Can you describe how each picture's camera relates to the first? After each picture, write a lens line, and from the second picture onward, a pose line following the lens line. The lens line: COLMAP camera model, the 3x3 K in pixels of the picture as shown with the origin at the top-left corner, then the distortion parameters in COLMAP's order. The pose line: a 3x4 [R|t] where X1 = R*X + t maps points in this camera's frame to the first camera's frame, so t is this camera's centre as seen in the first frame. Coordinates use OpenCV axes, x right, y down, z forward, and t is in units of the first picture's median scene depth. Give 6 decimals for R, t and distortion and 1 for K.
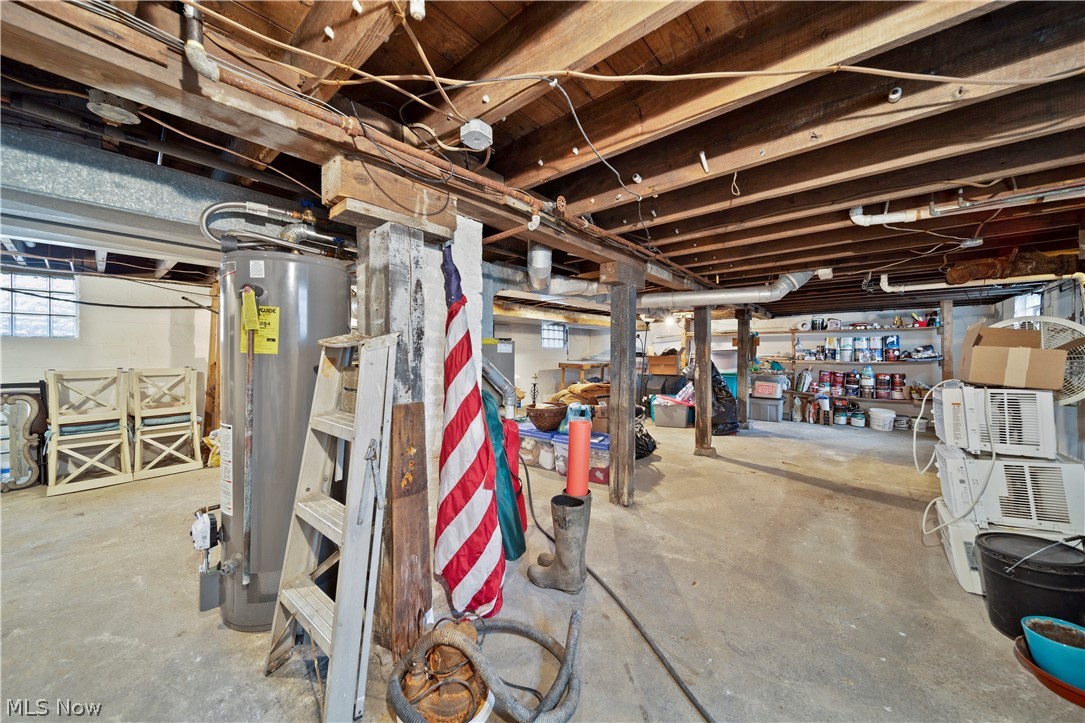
lens RADIAL K [[385.6, 0, 544.6], [0, 385.6, 357.0], [0, 0, 1]] dist [-0.000936, -0.000071]
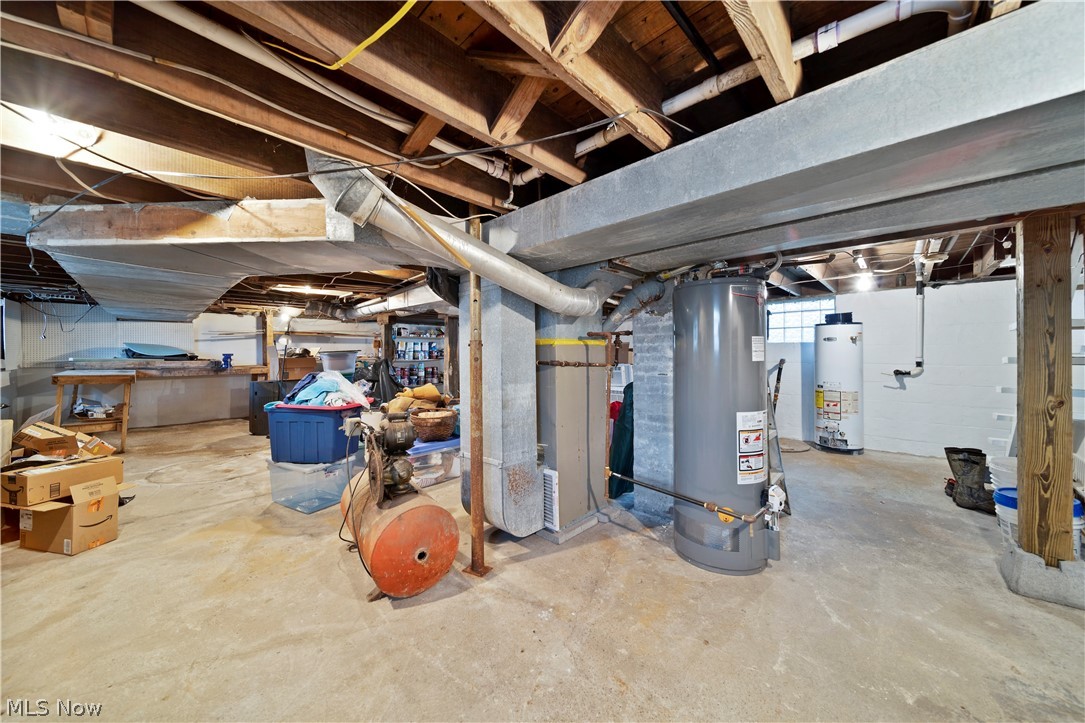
lens RADIAL K [[385.6, 0, 544.9], [0, 385.6, 358.6], [0, 0, 1]] dist [-0.000936, -0.000071]
pose [[0.061497, -0.009739, 0.998060, -0.582806], [0.010746, 0.999901, 0.009094, 0.000462], [-0.998049, 0.010165, 0.061596, 0.448505]]
